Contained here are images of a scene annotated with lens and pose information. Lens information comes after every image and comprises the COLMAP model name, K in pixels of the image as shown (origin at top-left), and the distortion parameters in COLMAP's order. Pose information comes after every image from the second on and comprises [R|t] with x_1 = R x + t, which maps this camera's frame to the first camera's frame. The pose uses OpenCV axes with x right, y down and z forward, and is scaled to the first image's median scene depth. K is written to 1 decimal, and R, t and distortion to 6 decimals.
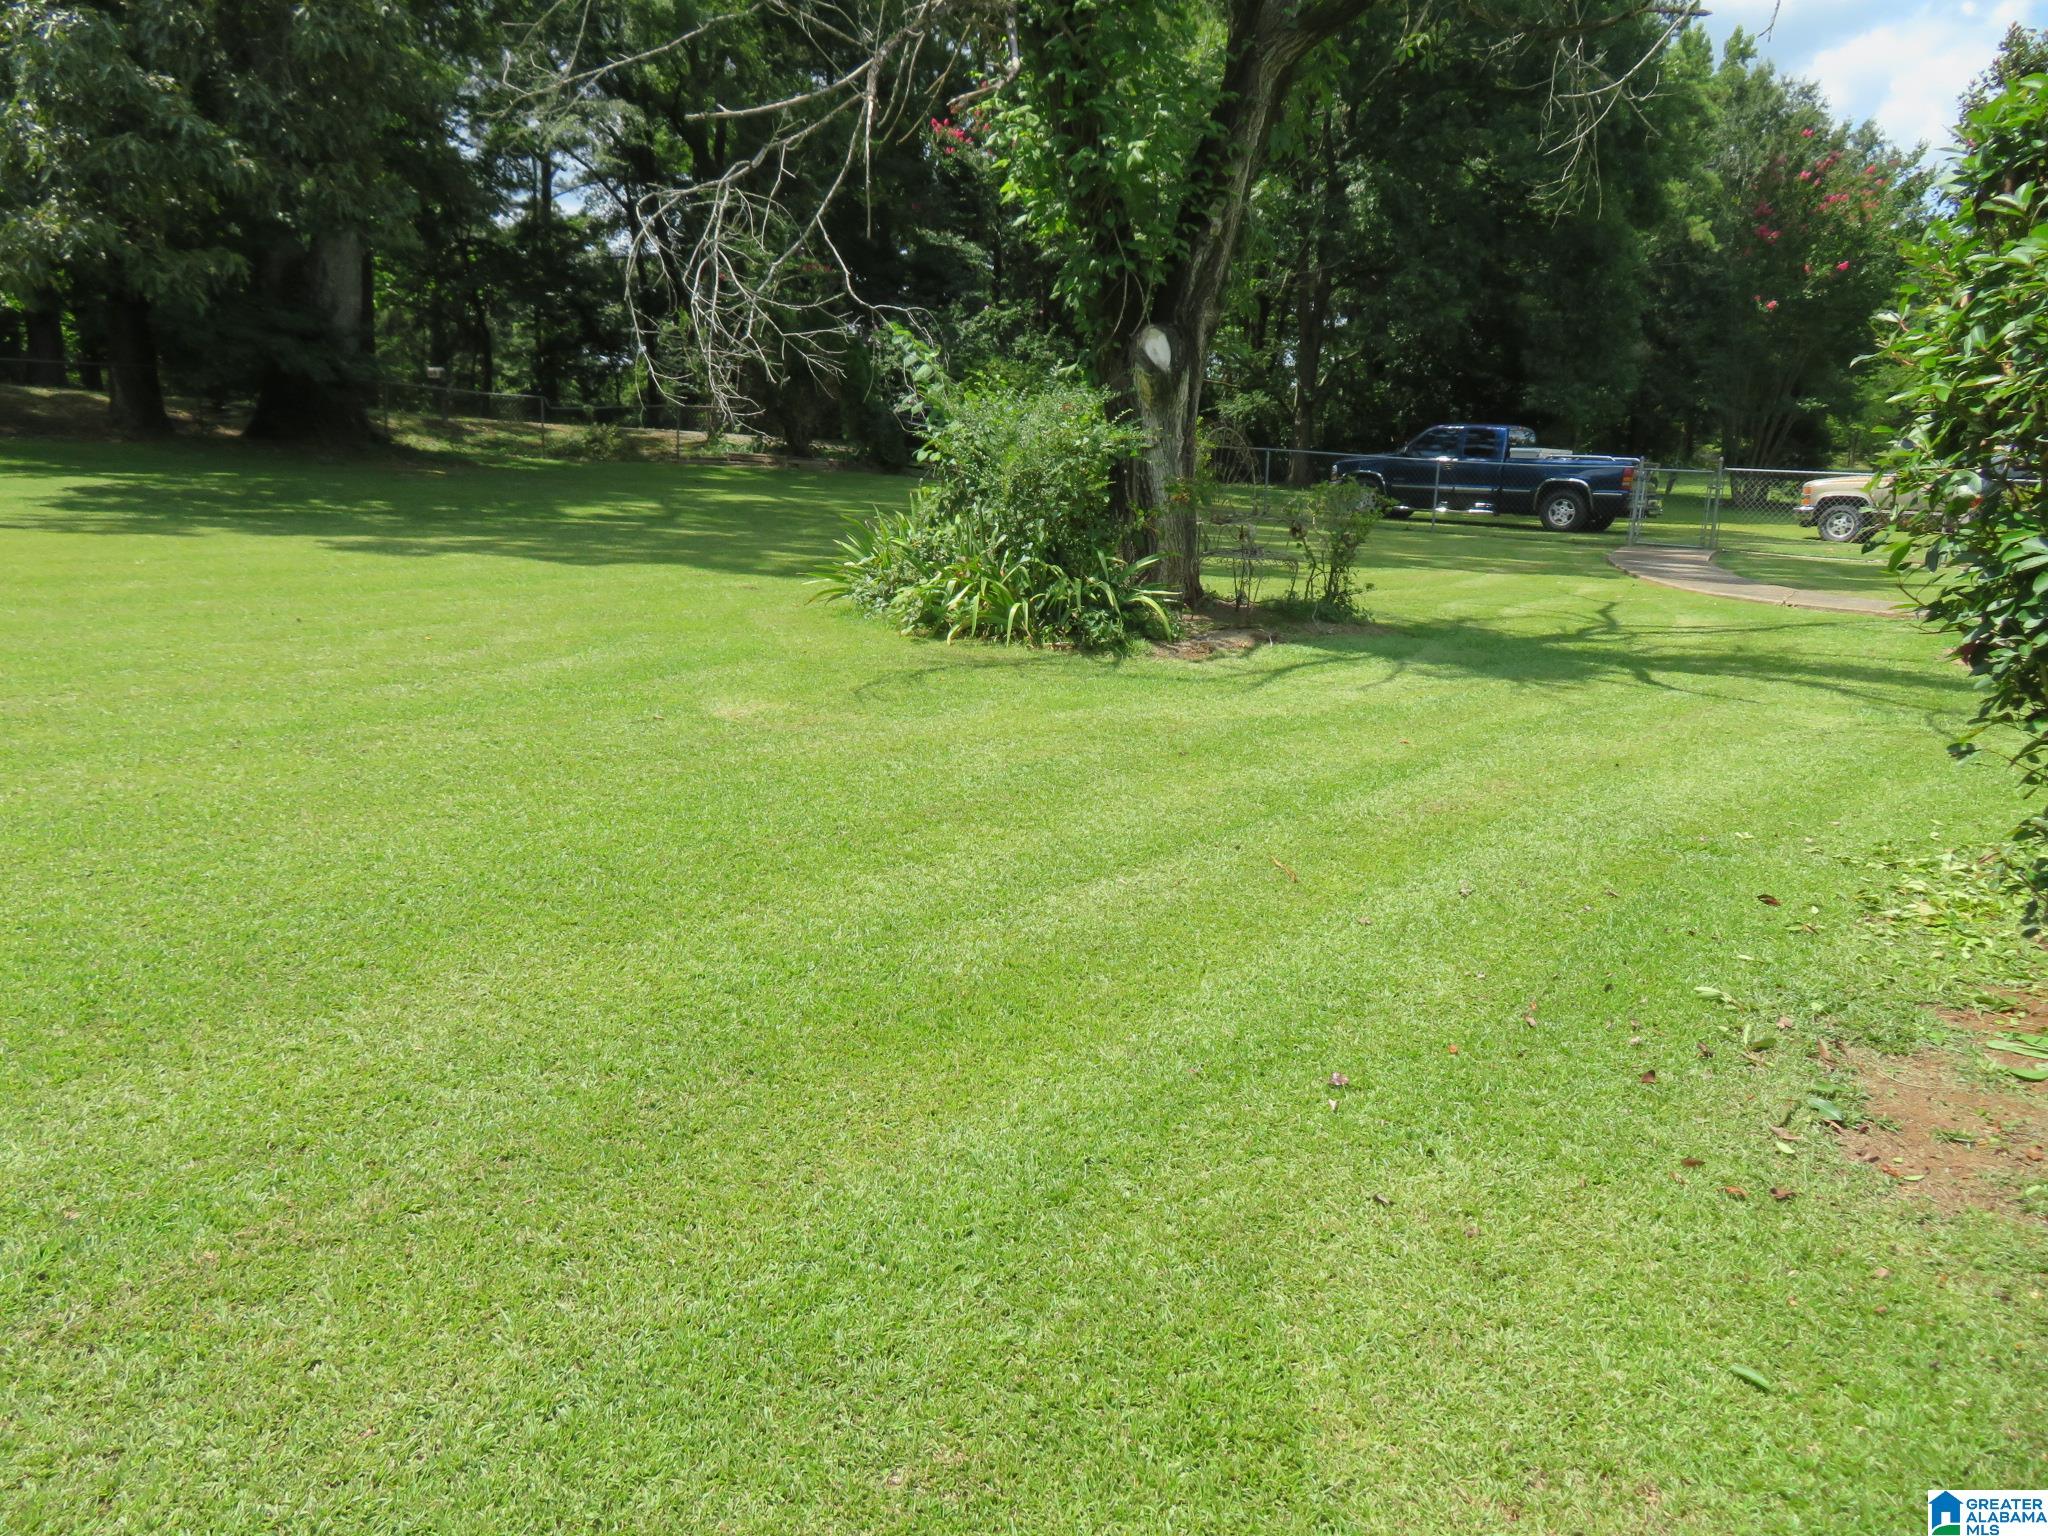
lens RADIAL K [[1464.9, 0, 1024.8], [0, 1464.9, 757.0], [0, 0, 1]] dist [-0.016232, 0.008123]
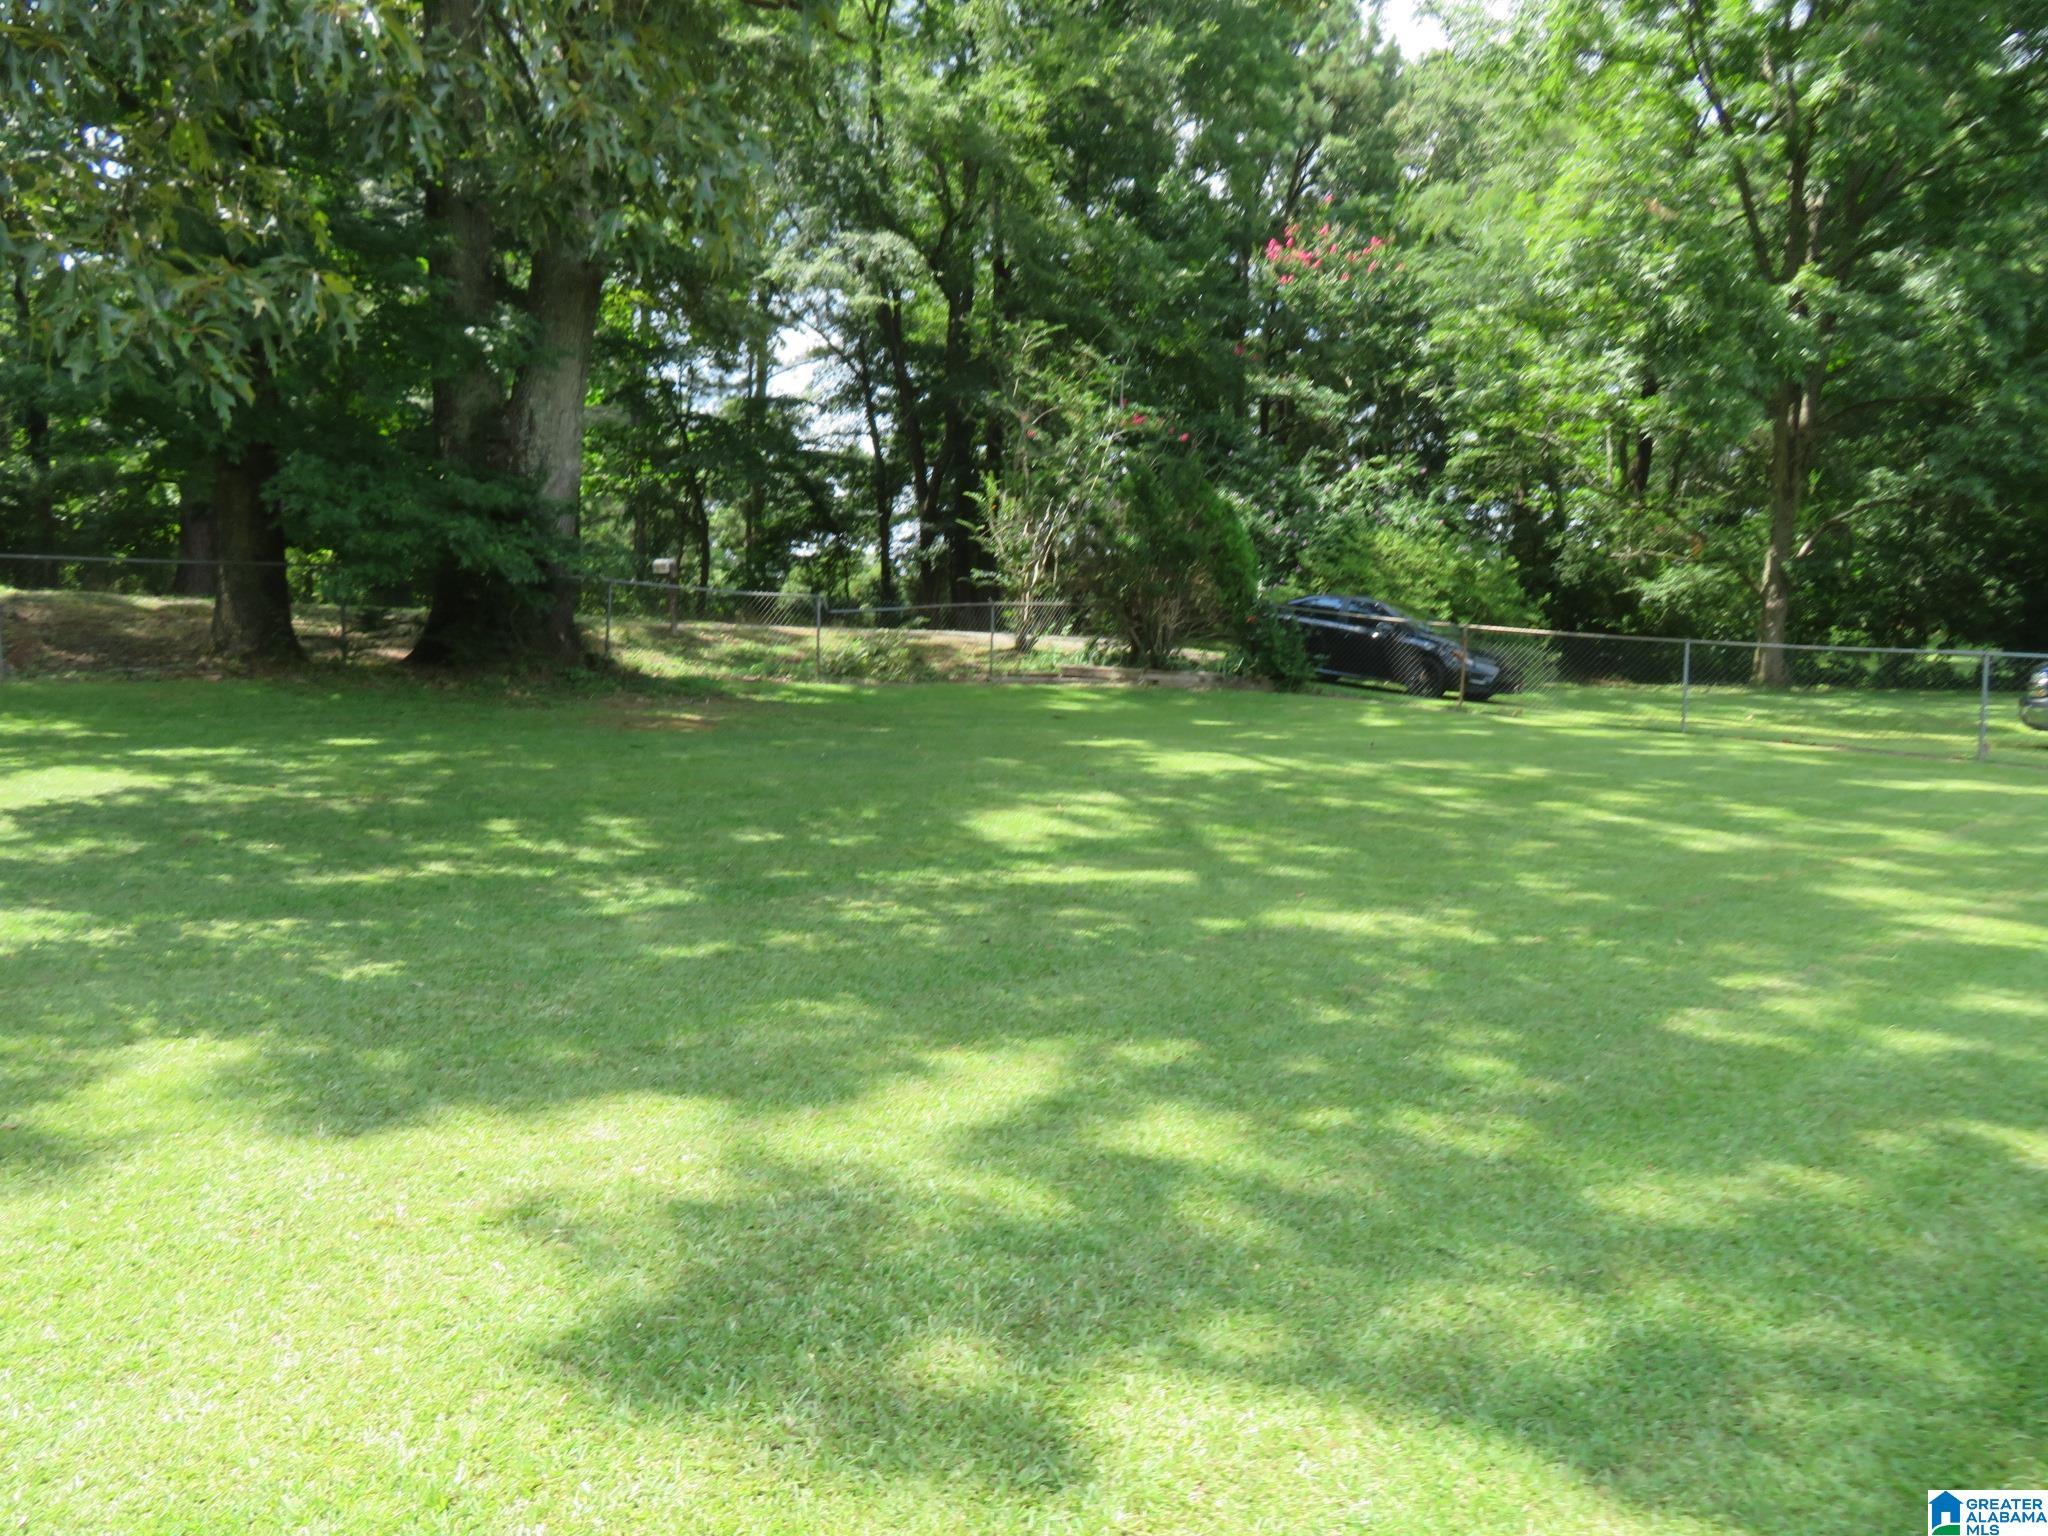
lens RADIAL K [[1464.9, 0, 1021.8], [0, 1464.9, 774.2], [0, 0, 1]] dist [-0.016232, 0.008123]
pose [[0.993913, -0.008281, -0.109854, -0.136379], [-0.003832, 0.993969, -0.109597, -0.073197], [0.110099, 0.109351, 0.987887, 0.282109]]
